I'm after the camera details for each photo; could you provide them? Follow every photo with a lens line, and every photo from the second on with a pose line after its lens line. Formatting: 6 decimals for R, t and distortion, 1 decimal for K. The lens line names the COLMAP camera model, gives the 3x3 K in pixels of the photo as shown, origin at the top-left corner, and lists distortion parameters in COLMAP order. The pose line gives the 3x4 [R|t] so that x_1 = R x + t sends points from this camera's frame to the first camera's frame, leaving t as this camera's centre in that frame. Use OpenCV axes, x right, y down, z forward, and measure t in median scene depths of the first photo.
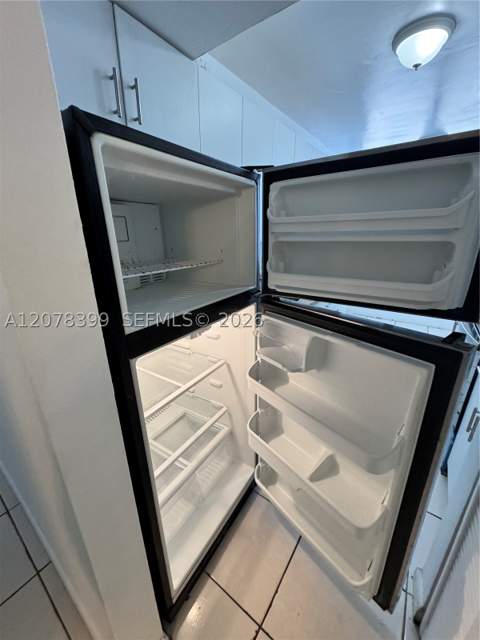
lens RADIAL K [[256.3, 0, 240.9], [0, 256.3, 318.7], [0, 0, 1]] dist [-0.003769, 0.000520]
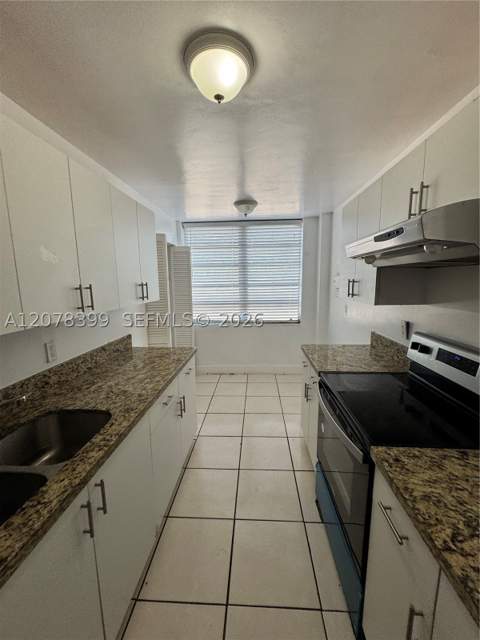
lens RADIAL K [[256.3, 0, 239.9], [0, 256.3, 321.8], [0, 0, 1]] dist [-0.003769, 0.000520]
pose [[0.844247, -0.104132, 0.525741, 0.266048], [0.193779, 0.973889, -0.118279, -0.227071], [-0.499697, 0.201734, 0.842381, 0.454641]]
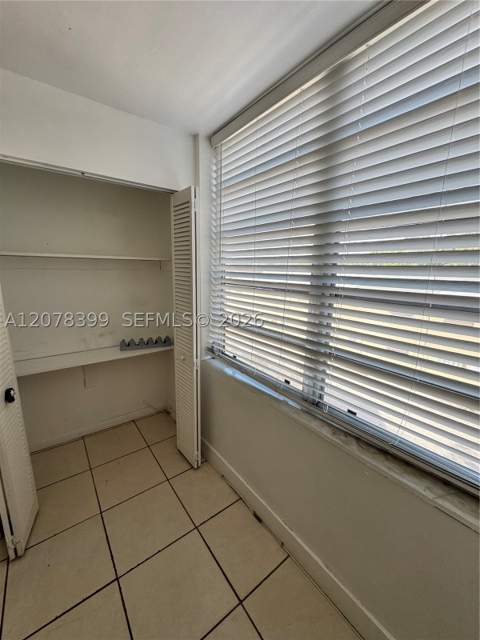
lens RADIAL K [[256.3, 0, 236.1], [0, 256.3, 322.5], [0, 0, 1]] dist [-0.003769, 0.000520]
pose [[0.952430, 0.079422, -0.294225, 1.843952], [-0.115592, 0.987448, -0.107633, -0.731101], [0.281984, 0.136523, 0.949656, 1.884738]]
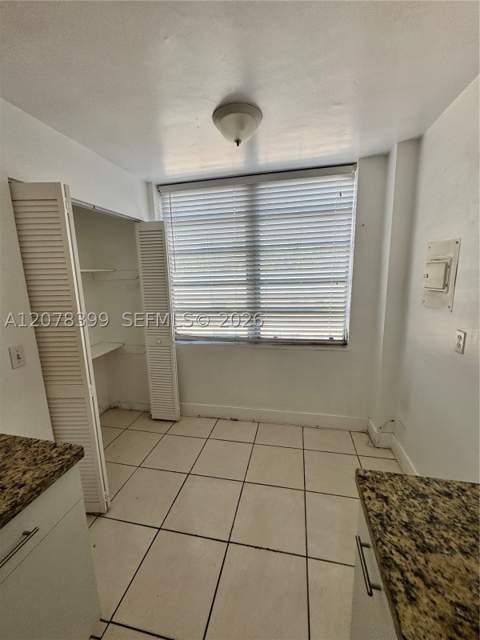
lens RADIAL K [[256.3, 0, 240.9], [0, 256.3, 321.2], [0, 0, 1]] dist [-0.003769, 0.000520]
pose [[0.913376, -0.104233, 0.393548, 1.037428], [0.162379, 0.979722, -0.117379, -0.496899], [-0.373333, 0.171115, 0.911780, 1.213234]]
